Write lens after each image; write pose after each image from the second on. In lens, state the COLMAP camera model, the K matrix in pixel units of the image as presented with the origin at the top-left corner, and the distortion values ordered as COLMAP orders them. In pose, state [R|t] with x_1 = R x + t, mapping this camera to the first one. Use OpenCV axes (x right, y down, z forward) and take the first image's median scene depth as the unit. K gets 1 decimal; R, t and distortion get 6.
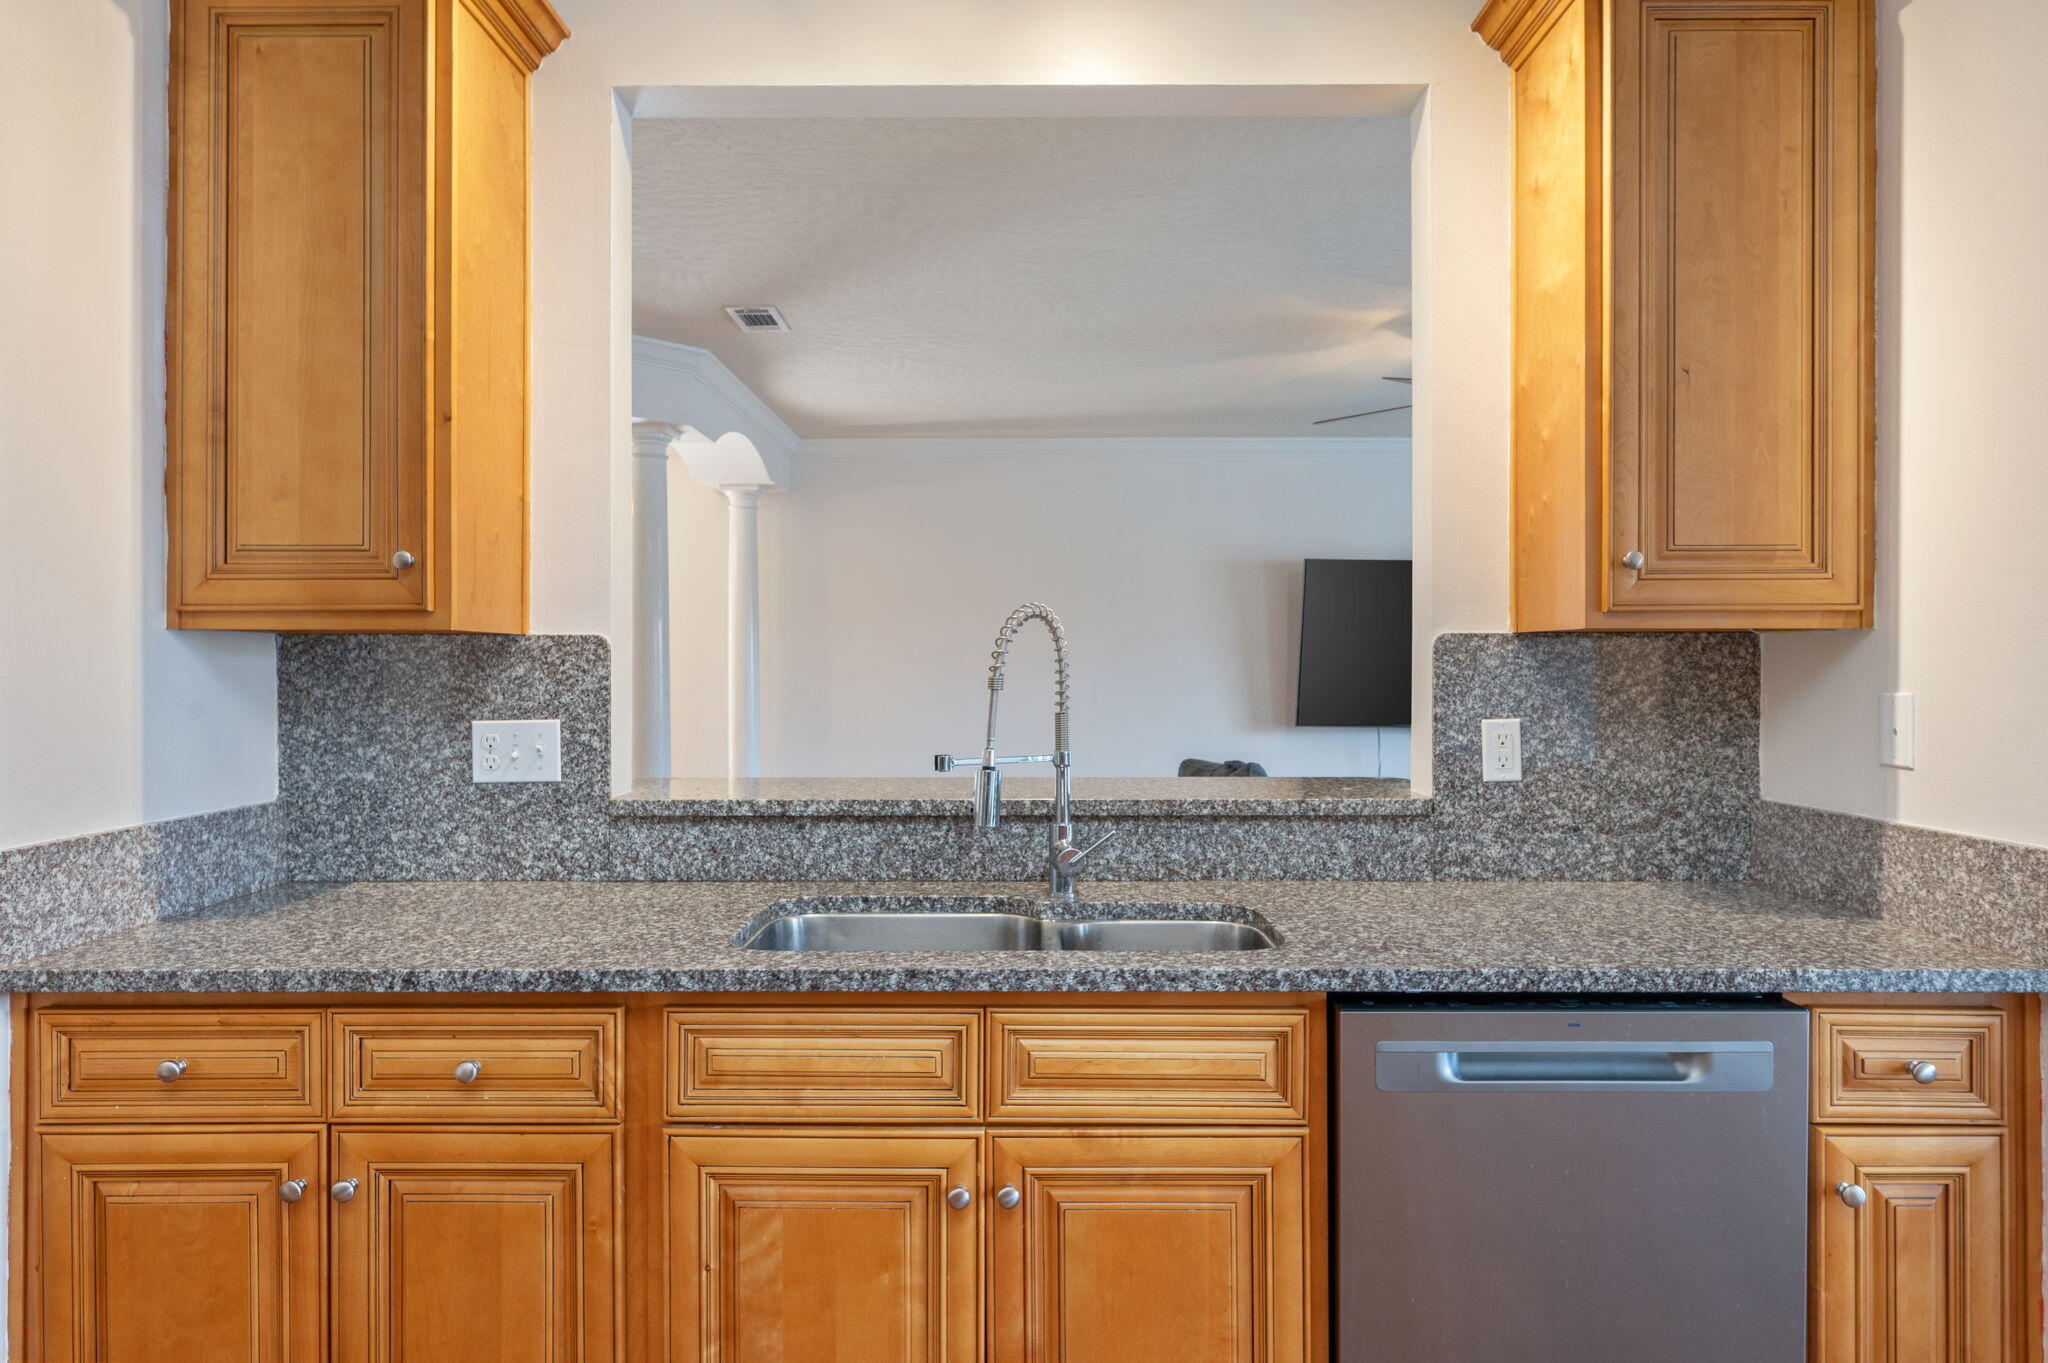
lens RADIAL K [[1246.6, 0, 1019.5], [0, 1246.6, 678.0], [0, 0, 1]] dist [0.010691, -0.004580]
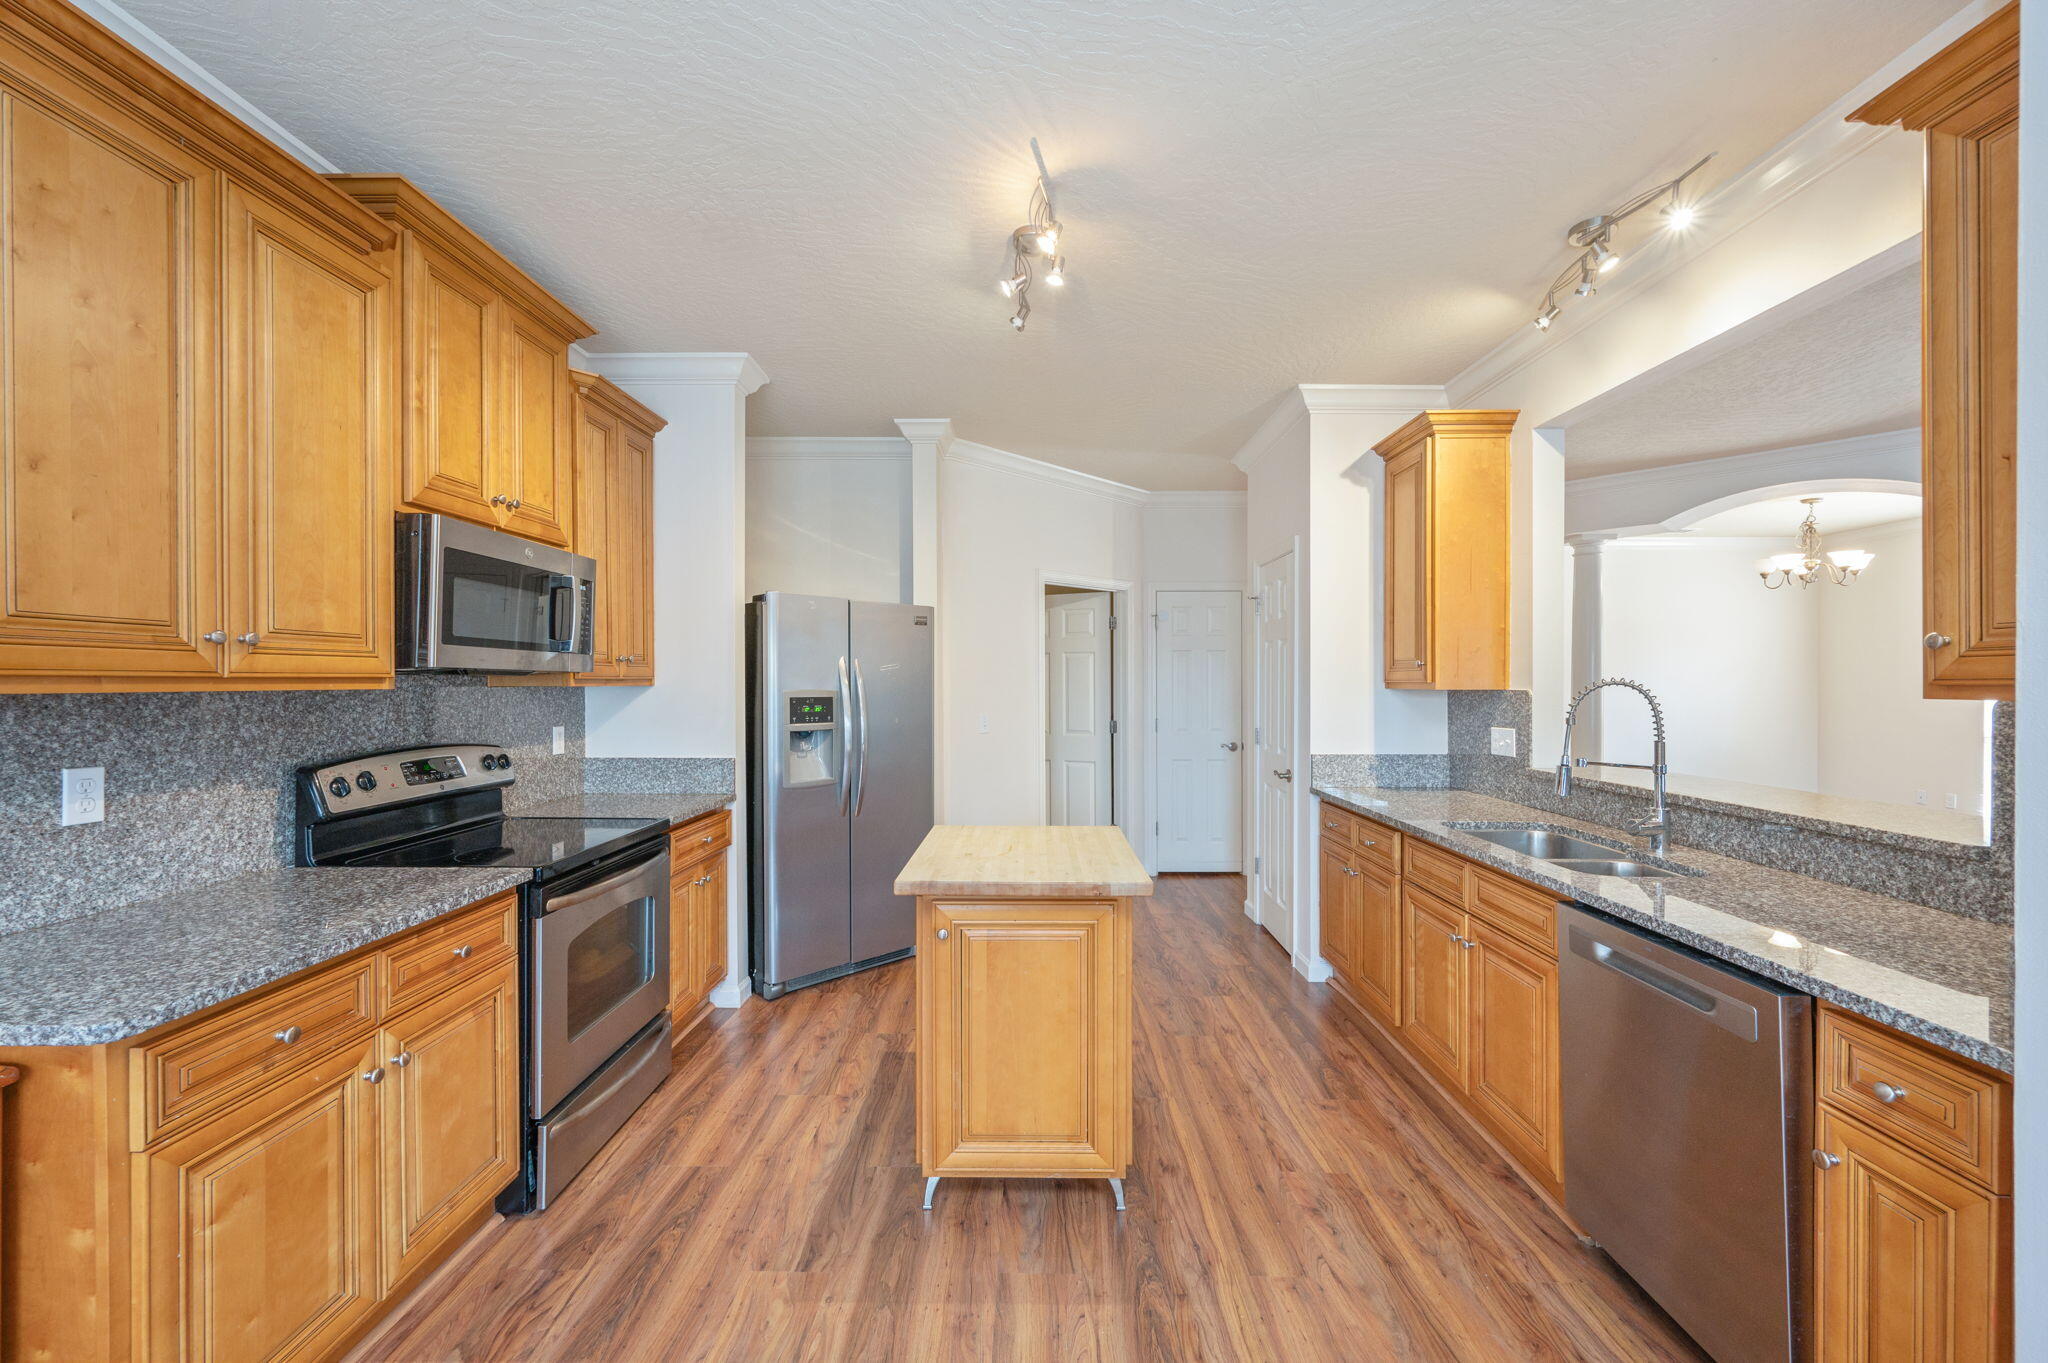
lens RADIAL K [[822.5, 0, 1030.0], [0, 822.5, 686.8], [0, 0, 1]] dist [0.002845, 0.000314]
pose [[-0.006329, 0.007365, -0.999953, 1.089299], [-0.016964, 0.999828, 0.007471, -0.037544], [0.999836, 0.017010, -0.006203, 0.155752]]
